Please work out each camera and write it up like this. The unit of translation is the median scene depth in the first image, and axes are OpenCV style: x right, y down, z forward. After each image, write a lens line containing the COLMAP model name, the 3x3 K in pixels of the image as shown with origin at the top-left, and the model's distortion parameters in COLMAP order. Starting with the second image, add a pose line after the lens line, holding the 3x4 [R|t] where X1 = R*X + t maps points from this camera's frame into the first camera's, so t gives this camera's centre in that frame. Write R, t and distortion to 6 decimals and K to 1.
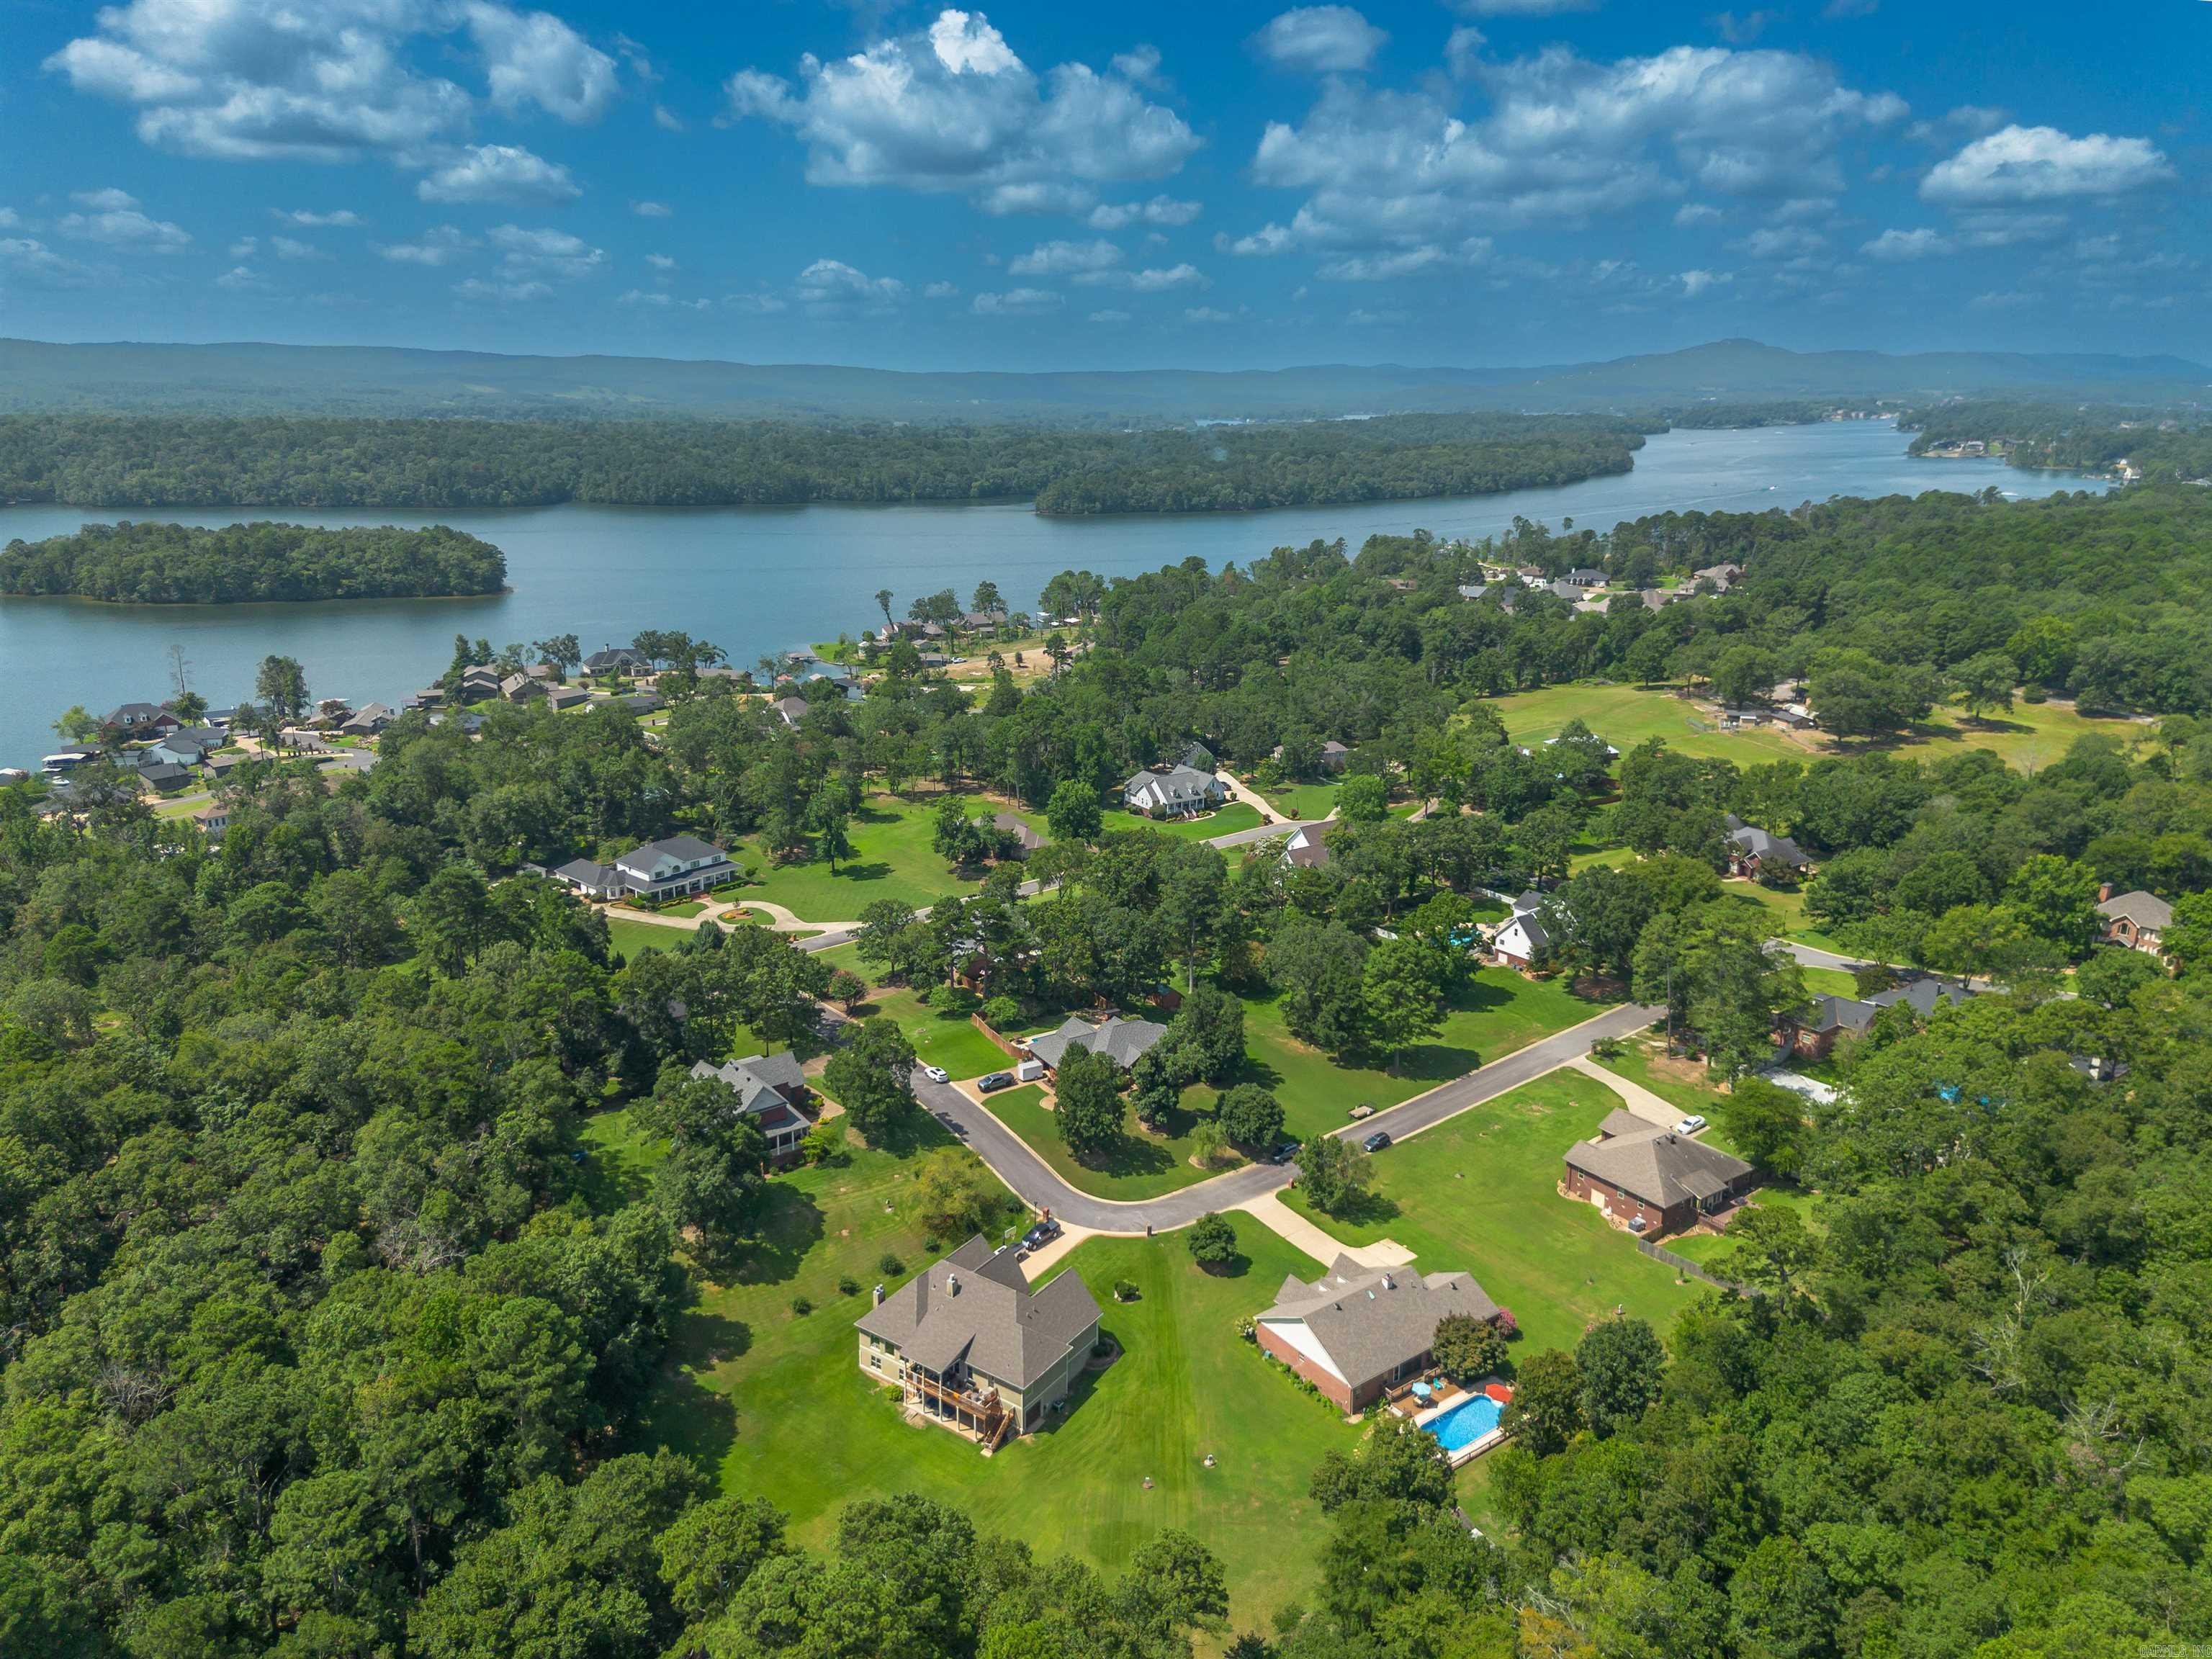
lens RADIAL K [[1510.0, 0, 1112.5], [0, 1510.0, 845.7], [0, 0, 1]] dist [0.304149, -0.312073]
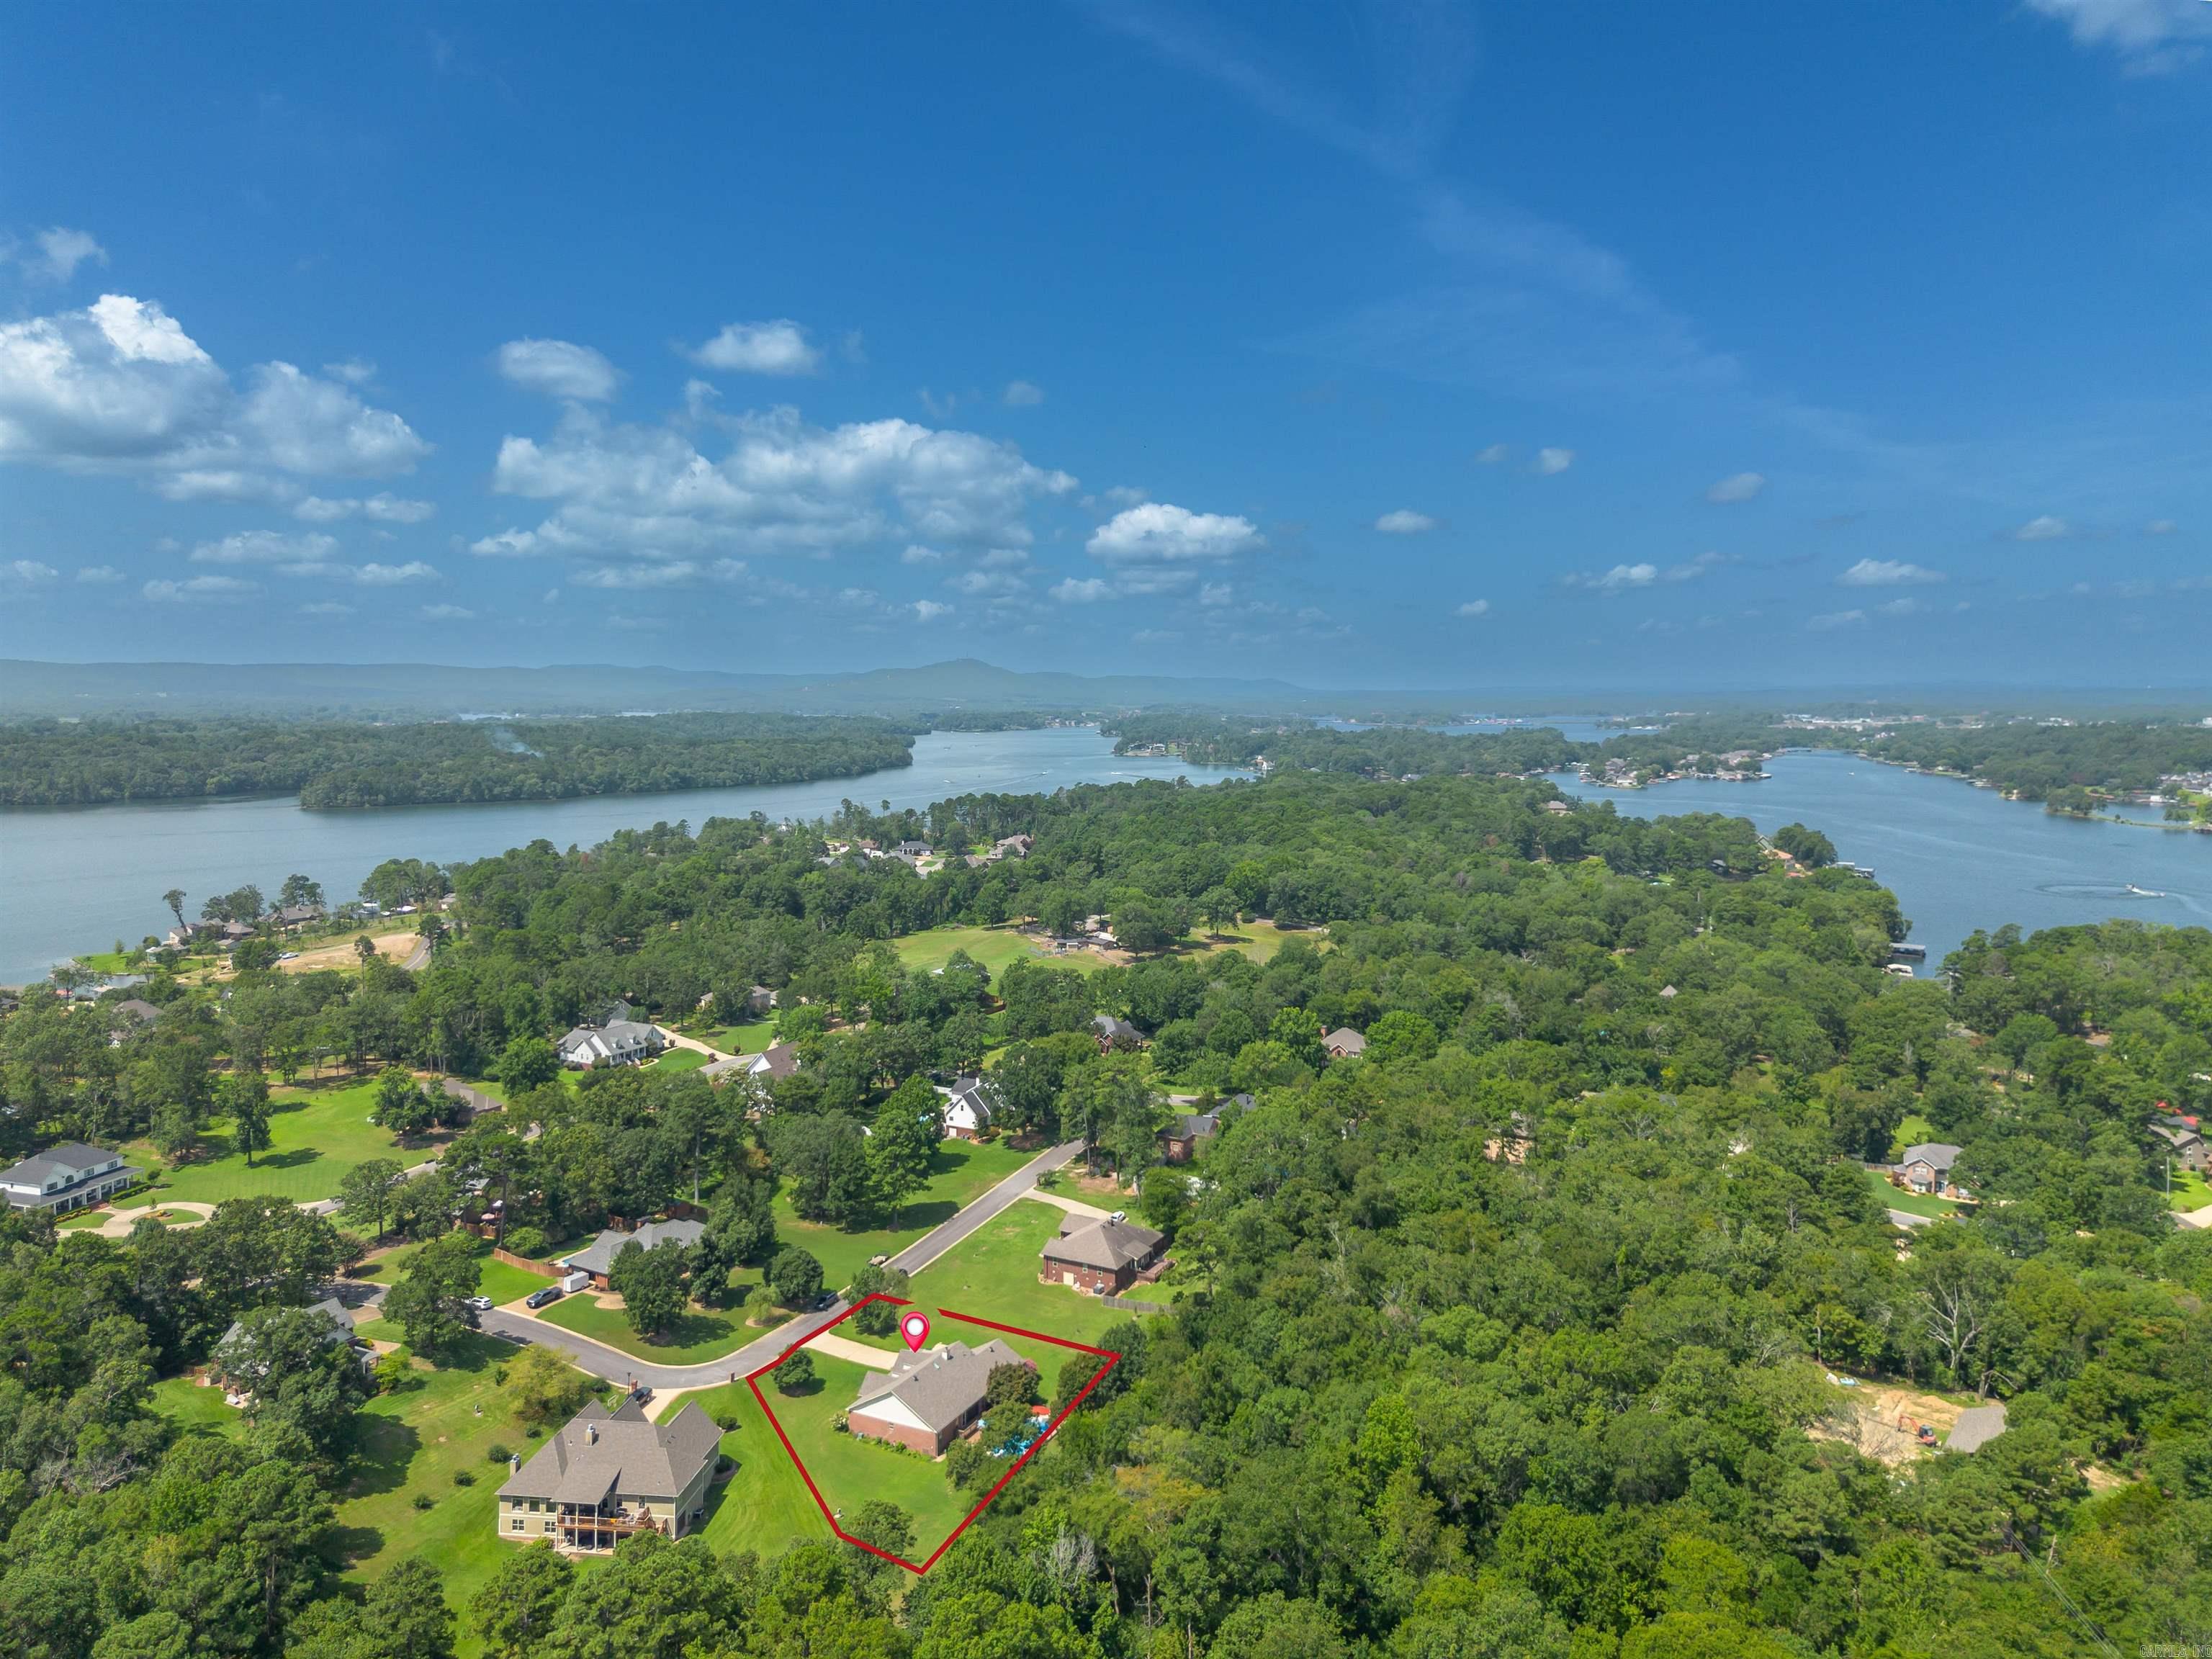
lens RADIAL K [[1542.0, 0, 1107.5], [0, 1542.0, 884.4], [0, 0, 1]] dist [0.357844, -0.427962]
pose [[0.897540, -0.058934, 0.436977, -0.124582], [0.129042, 0.982746, -0.132509, 0.044517], [-0.421628, 0.175320, 0.889659, -0.141959]]
